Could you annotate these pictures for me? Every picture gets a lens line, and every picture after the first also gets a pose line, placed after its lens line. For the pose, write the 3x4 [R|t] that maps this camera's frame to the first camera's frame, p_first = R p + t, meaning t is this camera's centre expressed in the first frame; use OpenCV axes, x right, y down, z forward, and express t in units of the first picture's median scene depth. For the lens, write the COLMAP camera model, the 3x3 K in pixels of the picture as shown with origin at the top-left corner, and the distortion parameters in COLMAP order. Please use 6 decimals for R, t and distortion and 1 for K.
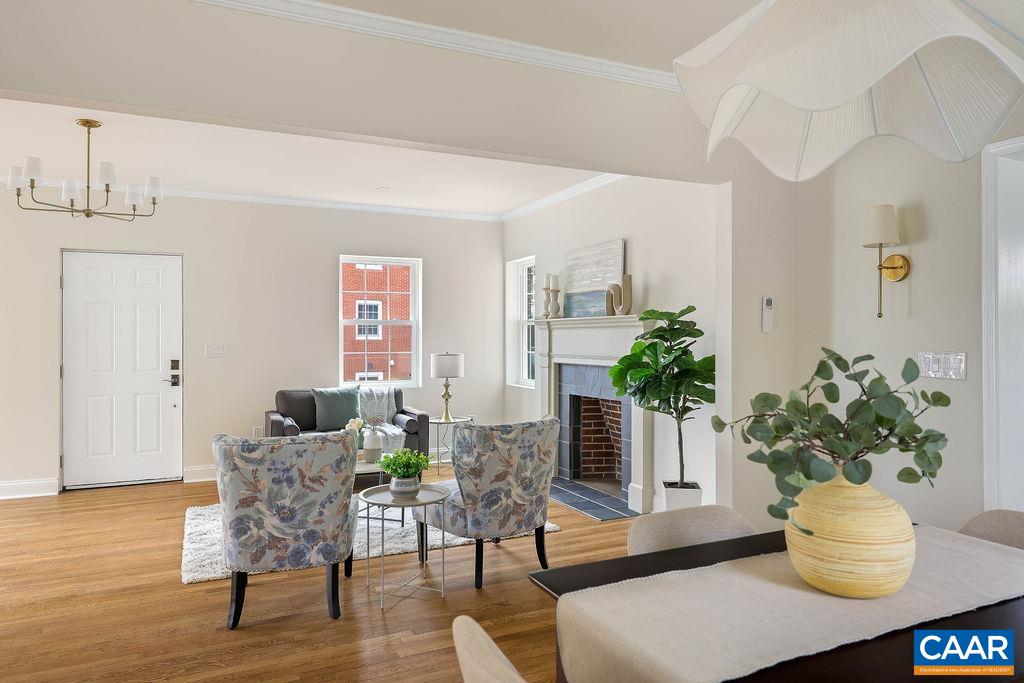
lens RADIAL K [[660.2, 0, 514.6], [0, 660.2, 338.8], [0, 0, 1]] dist [-0.002077, -0.000817]
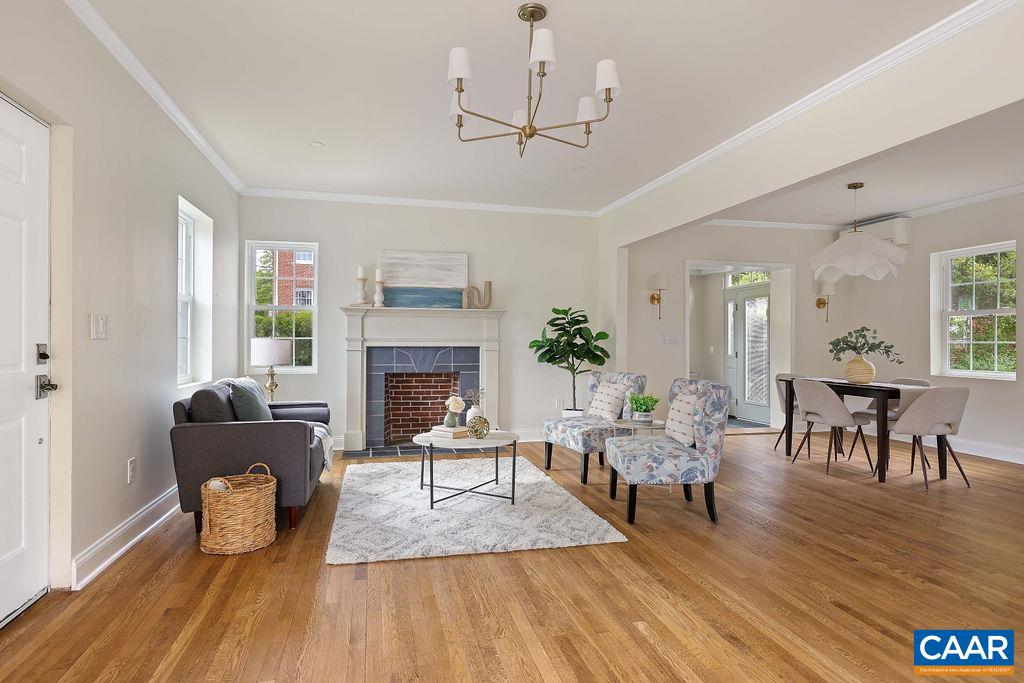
lens RADIAL K [[554.3, 0, 512.0], [0, 554.3, 342.5], [0, 0, 1]] dist [0.001784, 0.000953]
pose [[0.216683, 0.000664, 0.976242, -0.832483], [-0.002034, 0.999998, -0.000229, 0.030952], [-0.976240, -0.001936, 0.216684, 0.583261]]
